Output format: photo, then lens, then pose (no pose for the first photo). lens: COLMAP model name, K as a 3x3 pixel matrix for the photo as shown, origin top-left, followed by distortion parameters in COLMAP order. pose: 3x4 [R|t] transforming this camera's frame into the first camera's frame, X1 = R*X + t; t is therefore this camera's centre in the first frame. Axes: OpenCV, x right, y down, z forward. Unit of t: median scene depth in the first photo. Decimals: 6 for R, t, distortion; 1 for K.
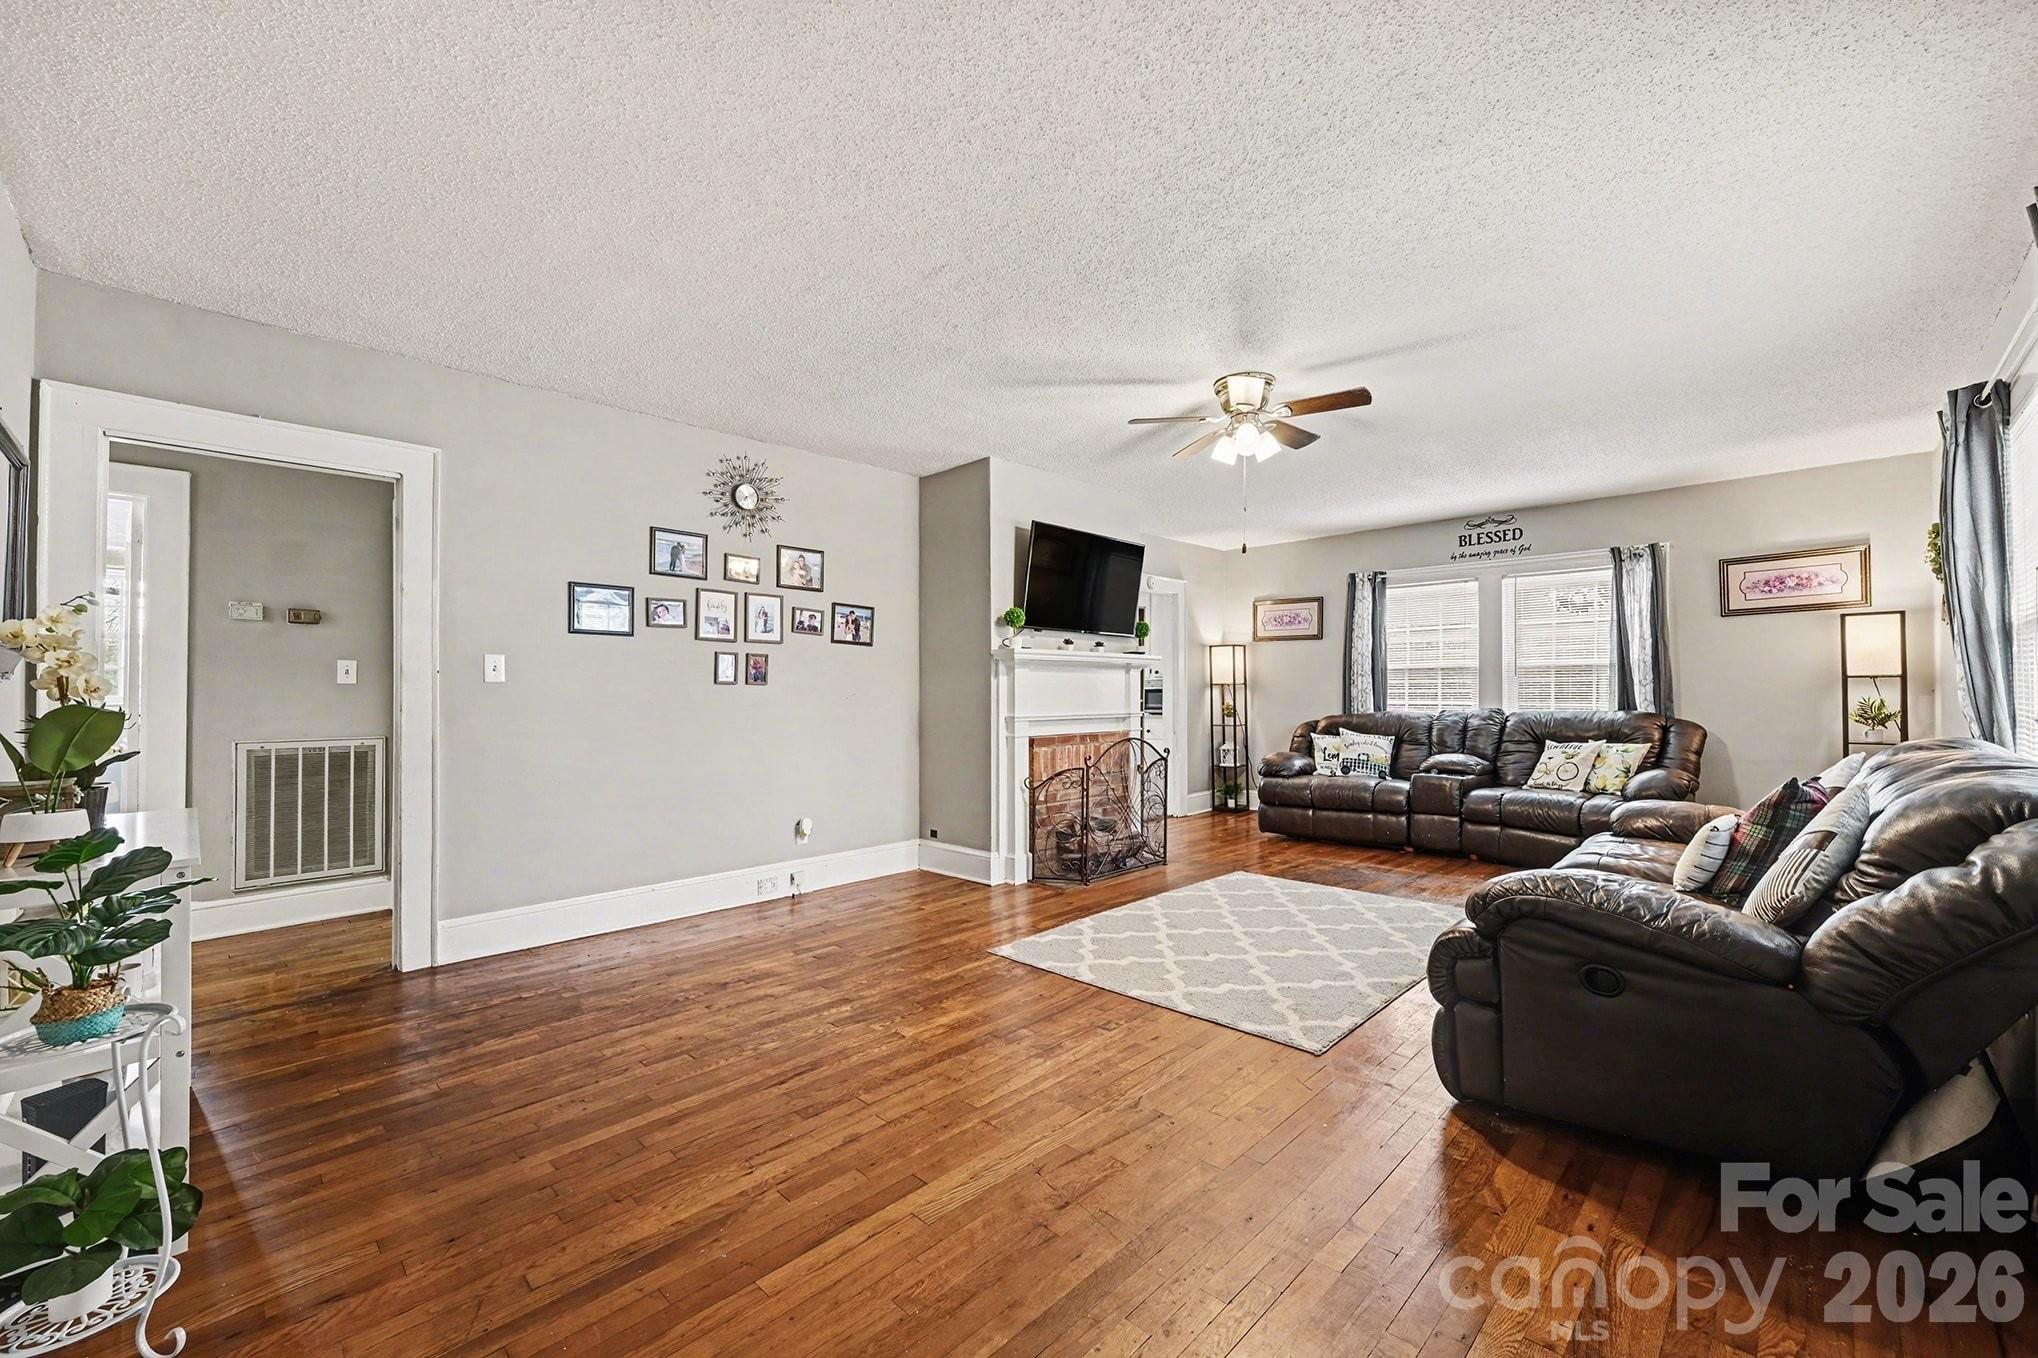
lens RADIAL K [[799.1, 0, 1023.9], [0, 799.1, 697.4], [0, 0, 1]] dist [-0.009763, 0.000007]
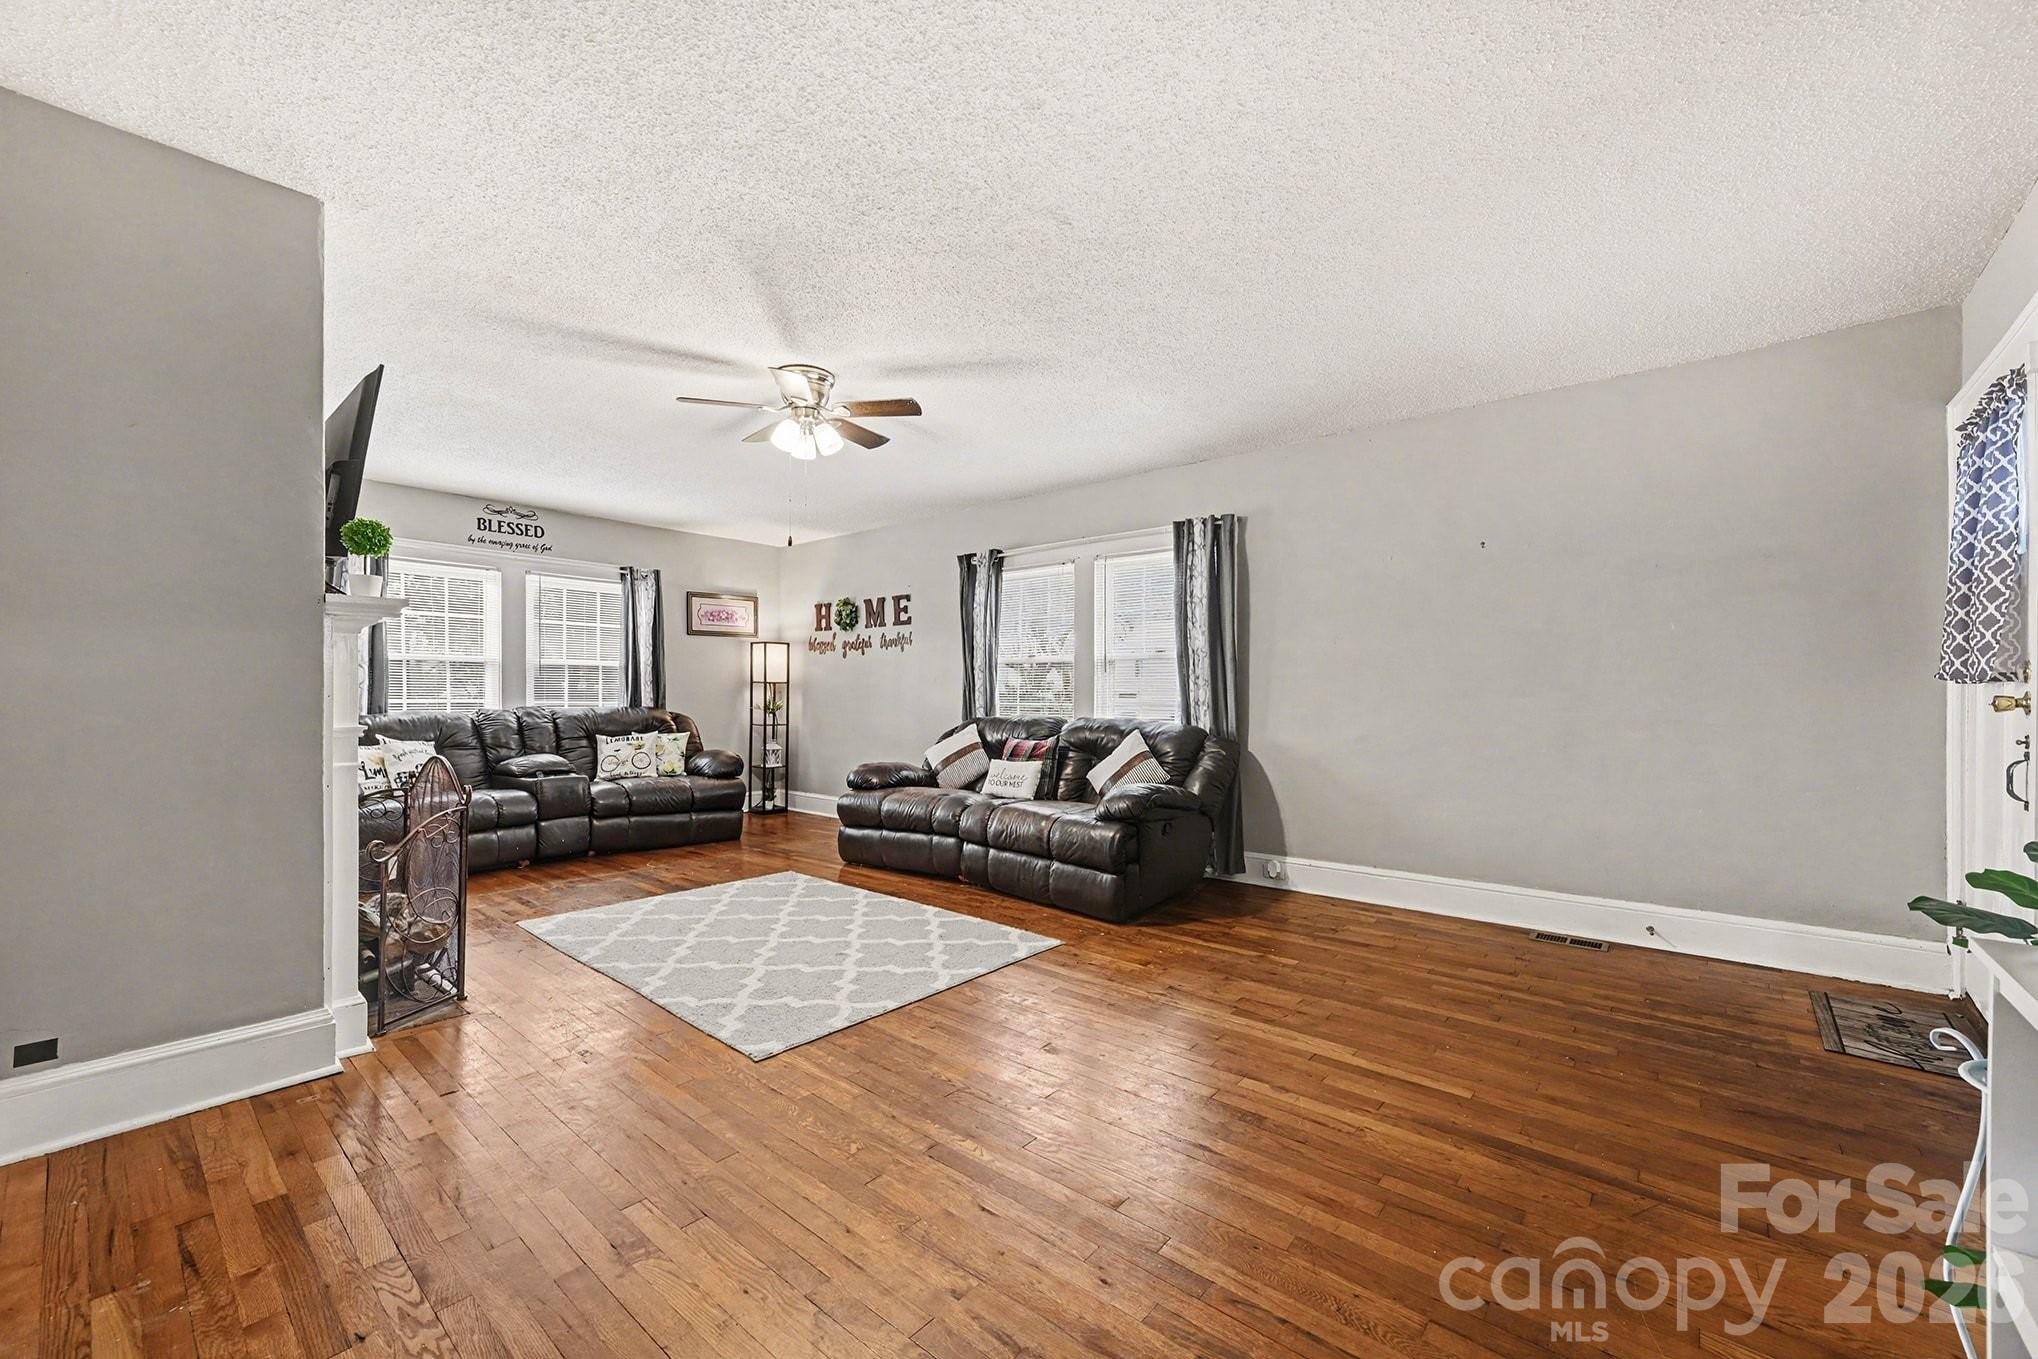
lens RADIAL K [[802.7, 0, 1014.1], [0, 802.7, 695.6], [0, 0, 1]] dist [-0.002405, 0.000015]
pose [[-0.051825, 0.002656, 0.998653, -0.498821], [-0.001895, 0.999994, -0.002758, 0.002573], [-0.998654, -0.002035, -0.051820, 0.541877]]
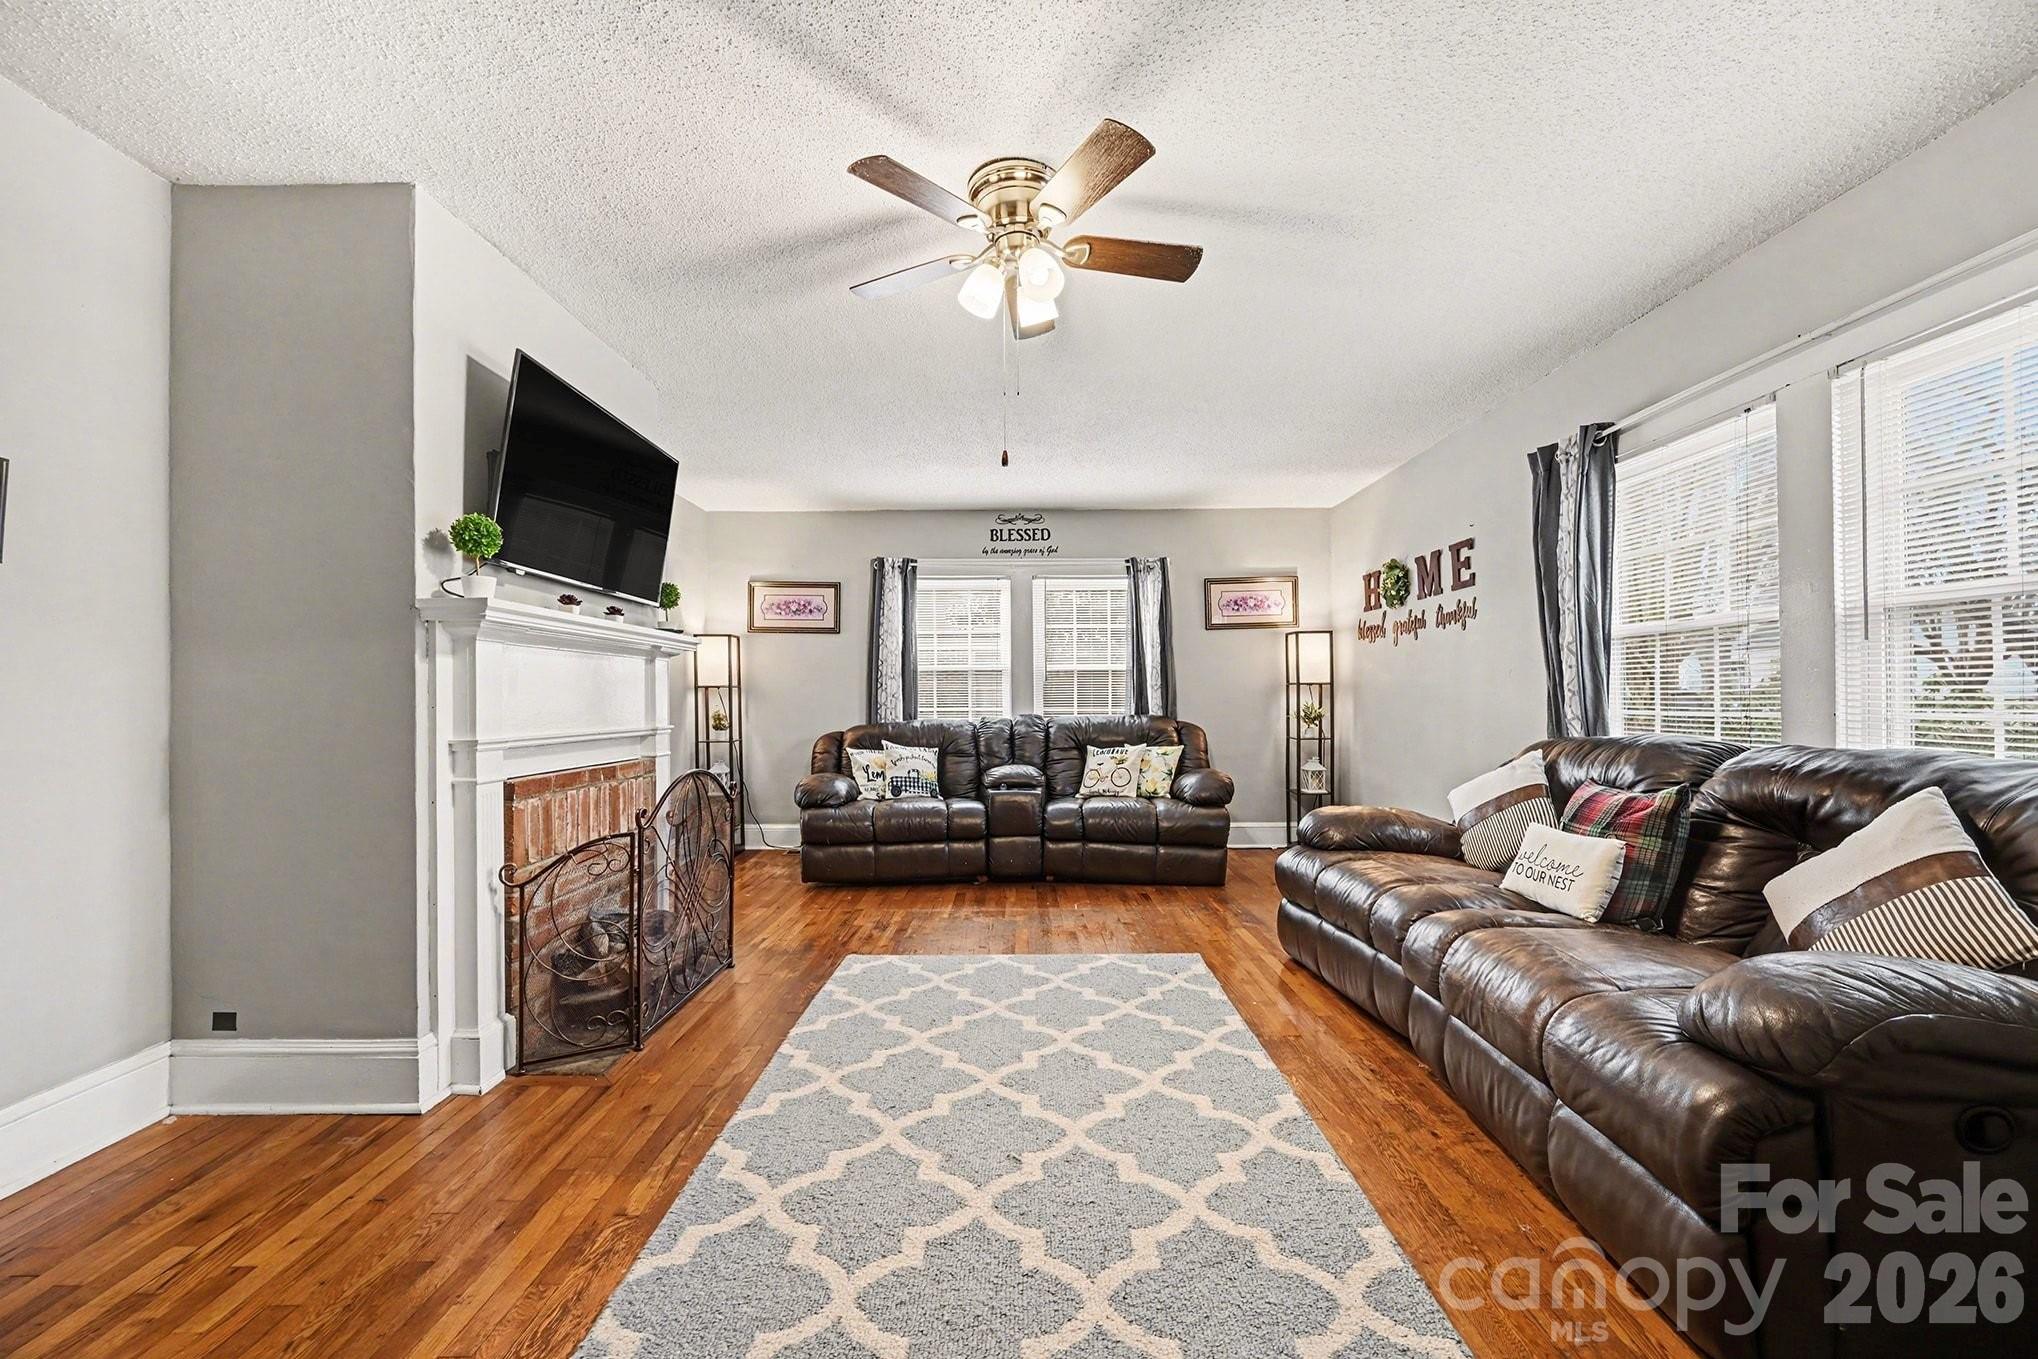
lens RADIAL K [[802.7, 0, 1014.1], [0, 802.7, 695.6], [0, 0, 1]] dist [-0.002405, 0.000015]
pose [[0.720954, 0.004747, 0.692966, -0.102593], [0.005038, 0.999914, -0.012090, 0.003605], [-0.692964, 0.012208, 0.720869, 0.384054]]
